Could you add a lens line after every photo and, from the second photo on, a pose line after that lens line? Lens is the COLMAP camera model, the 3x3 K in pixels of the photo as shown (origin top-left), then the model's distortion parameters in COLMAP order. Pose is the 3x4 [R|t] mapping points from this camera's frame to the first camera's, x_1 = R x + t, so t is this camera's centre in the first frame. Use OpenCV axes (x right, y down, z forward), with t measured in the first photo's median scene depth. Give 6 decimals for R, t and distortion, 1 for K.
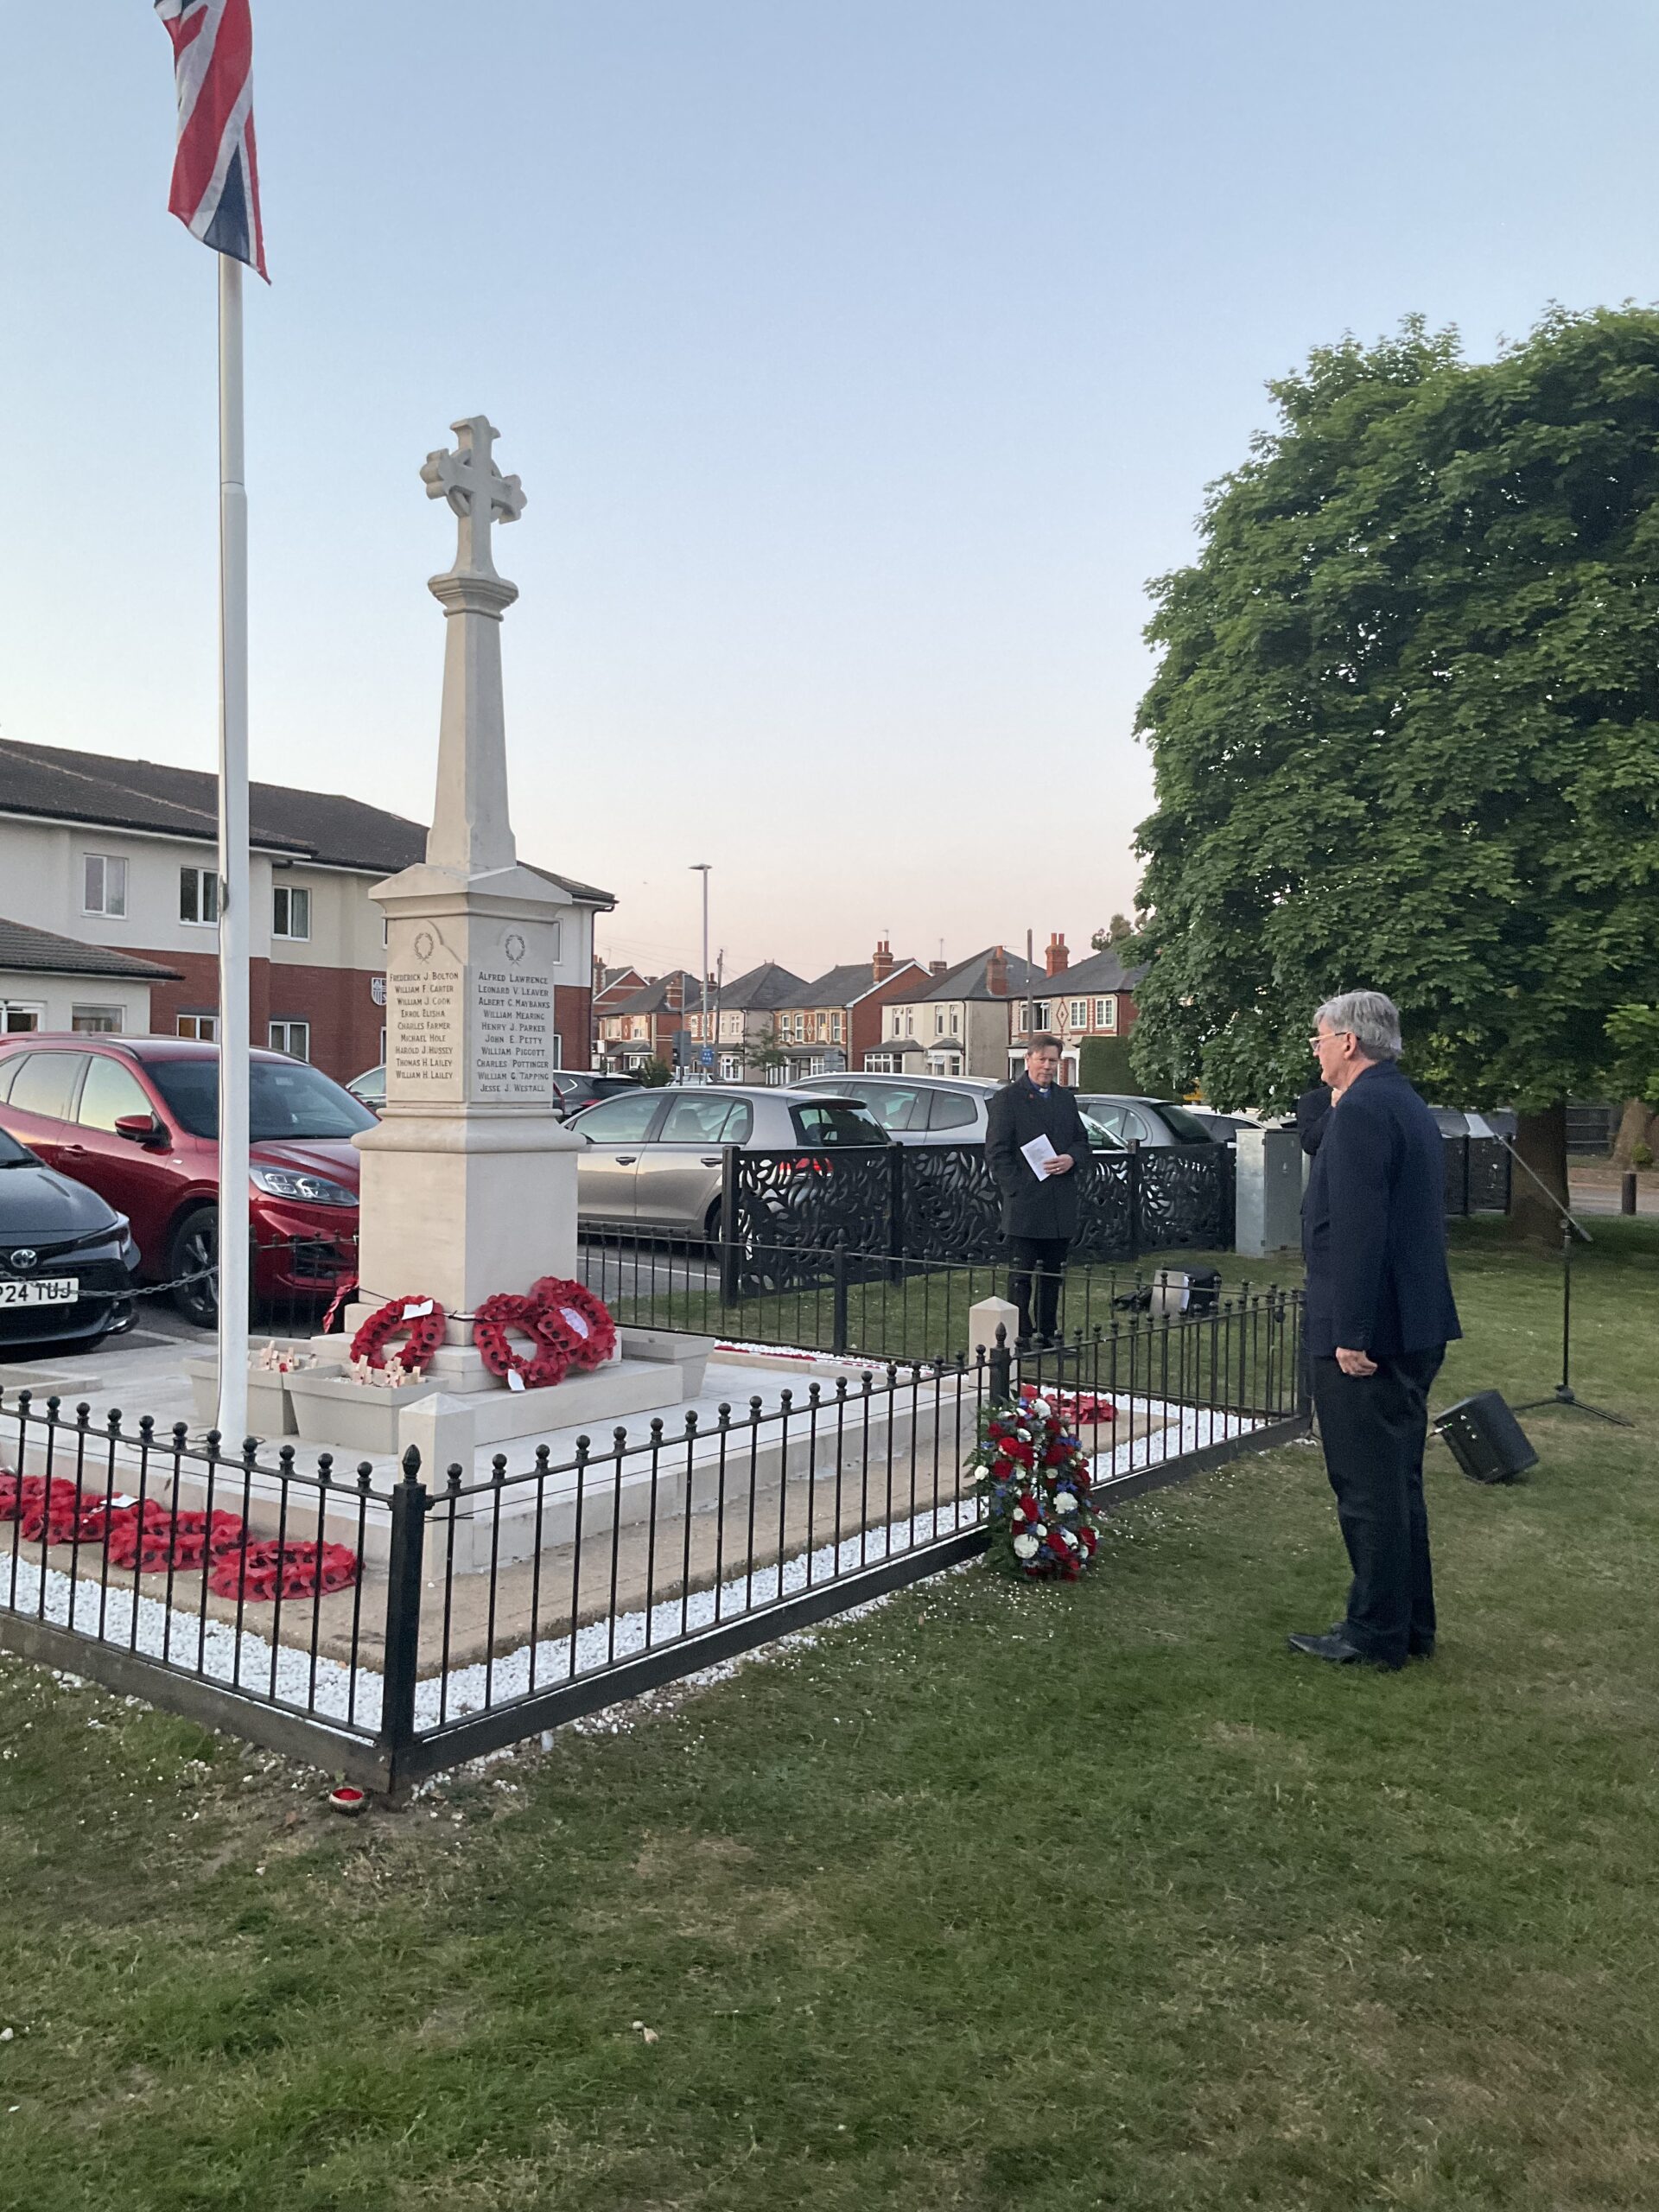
lens RADIAL K [[1816.8, 0, 825.6], [0, 1816.8, 1109.3], [0, 0, 1]] dist [0.093346, -0.181788]
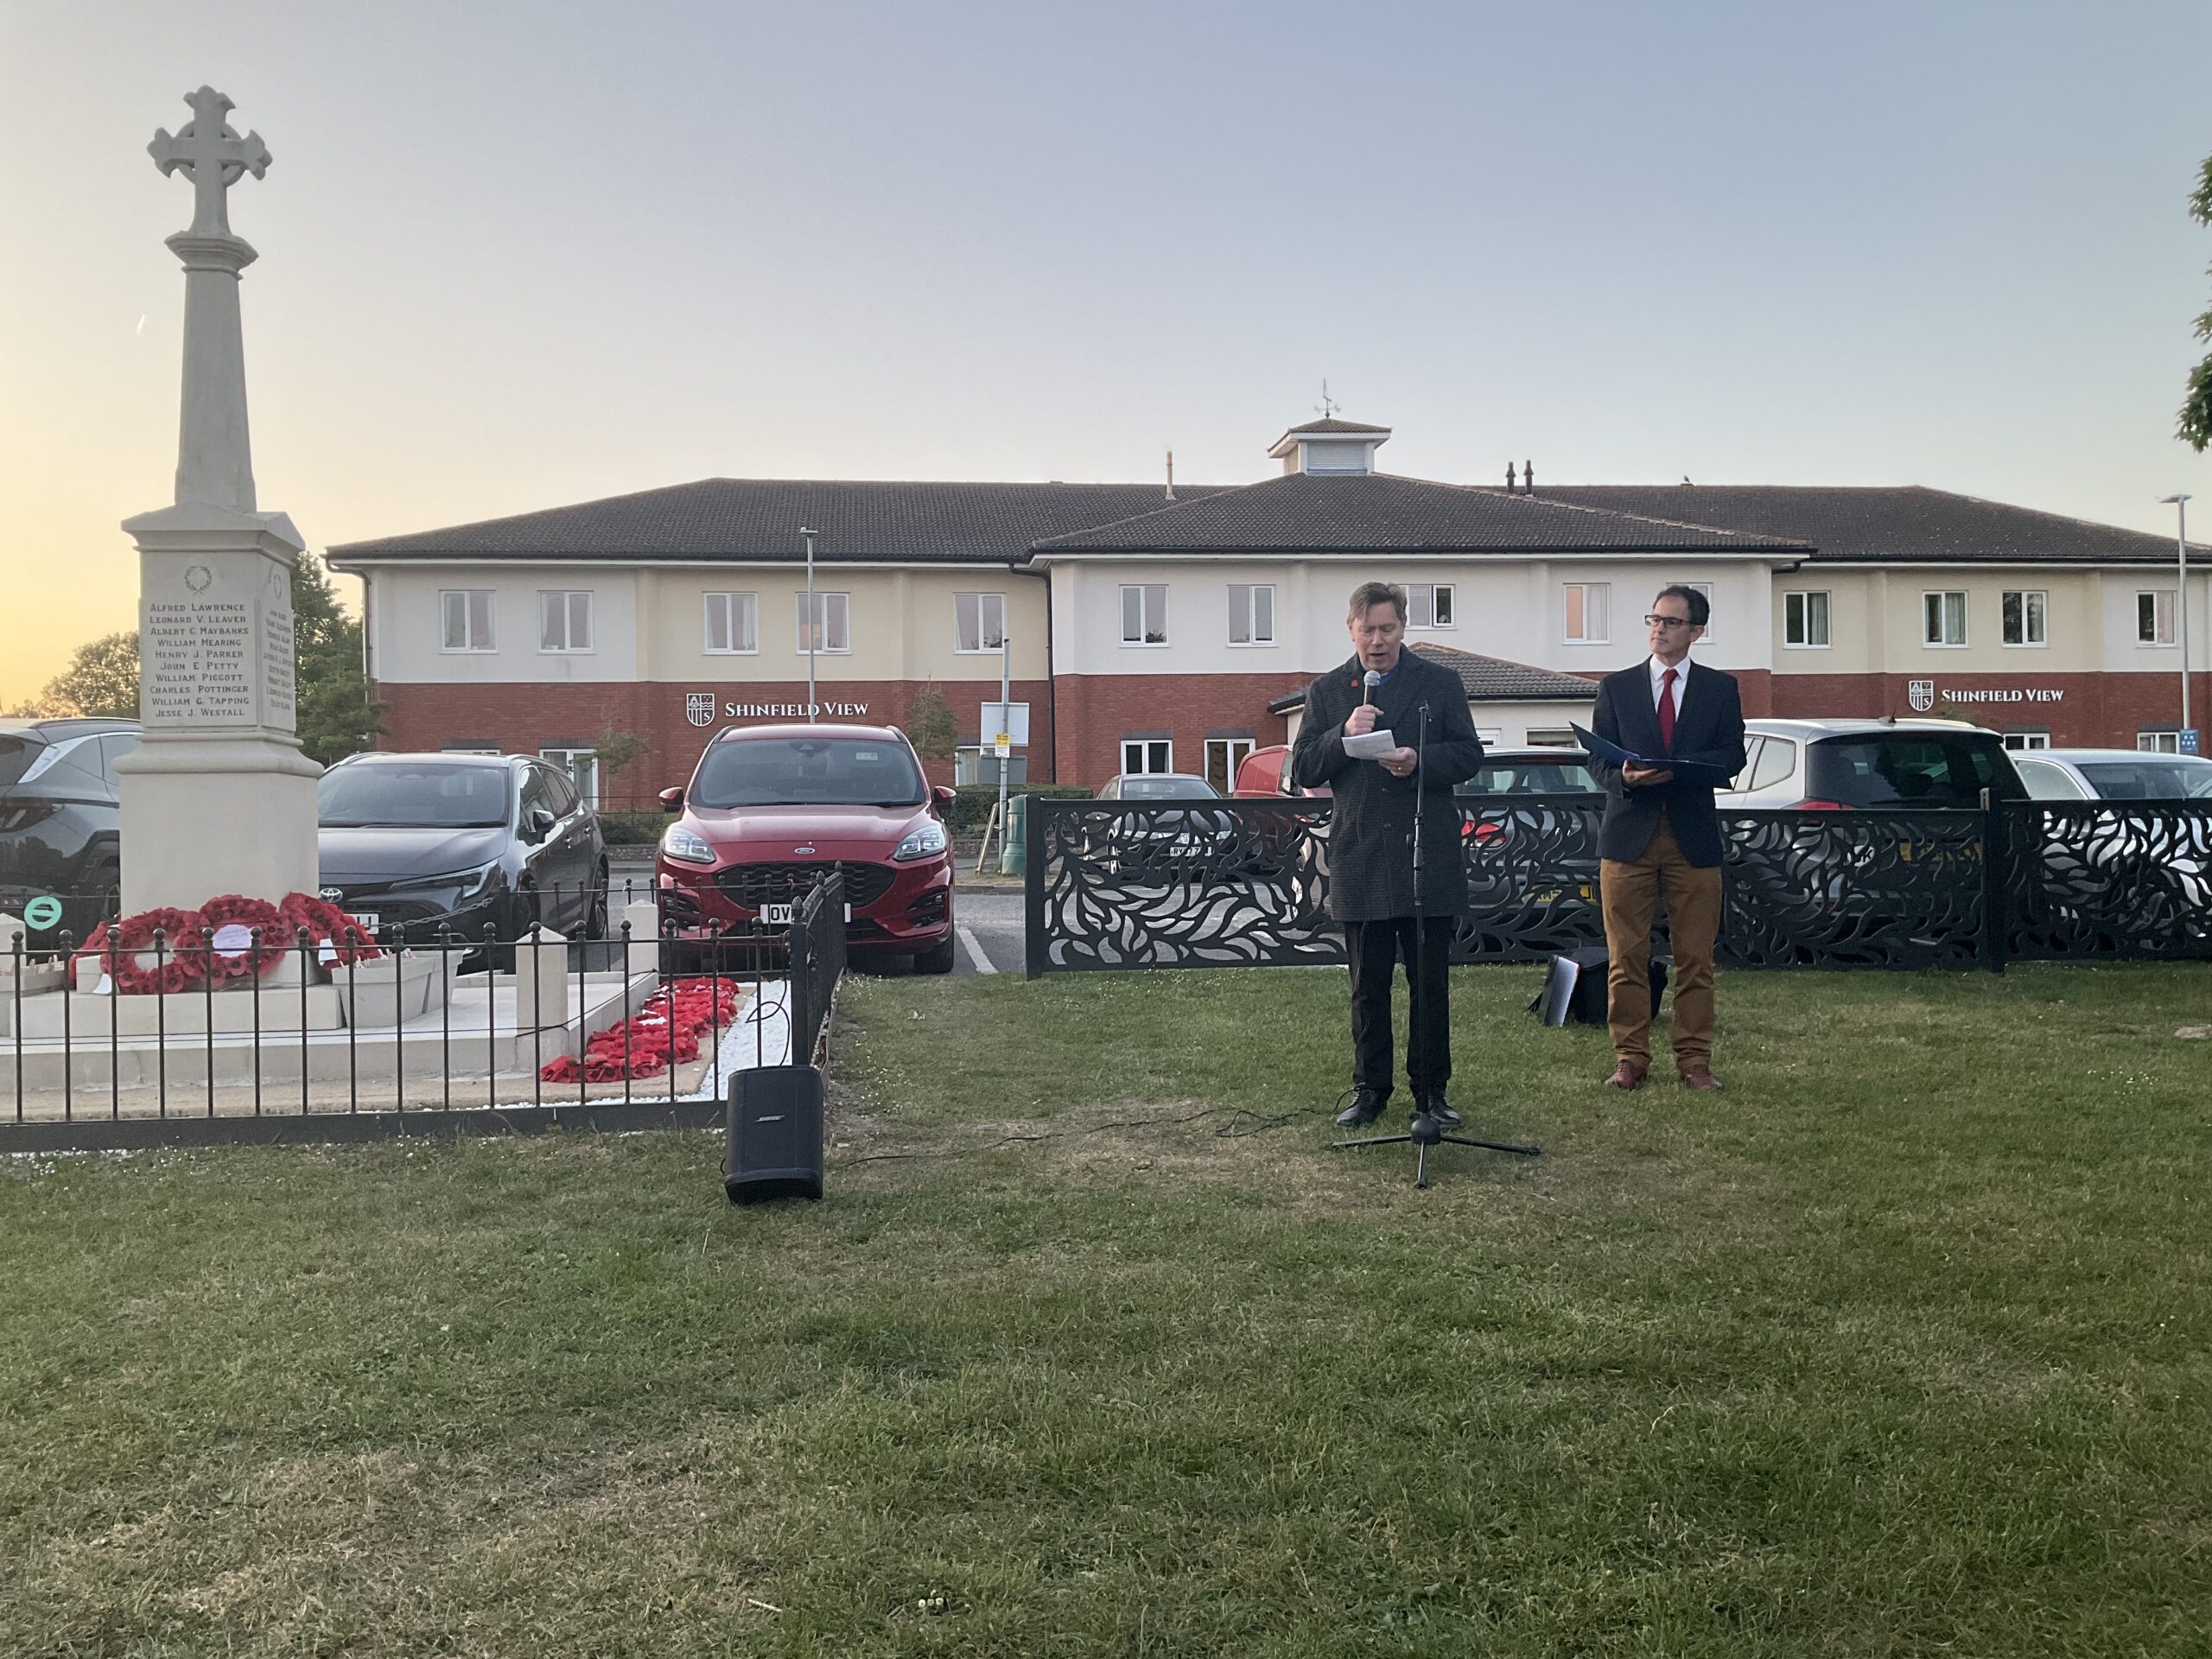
lens RADIAL K [[1816.8, 0, 1092.8], [0, 1816.8, 840.2], [0, 0, 1]] dist [0.093346, -0.181788]
pose [[0.688658, -0.022322, -0.724742, 0.549918], [0.017555, 0.999746, -0.014111, 0.049723], [0.724874, -0.003005, 0.688875, 0.377012]]
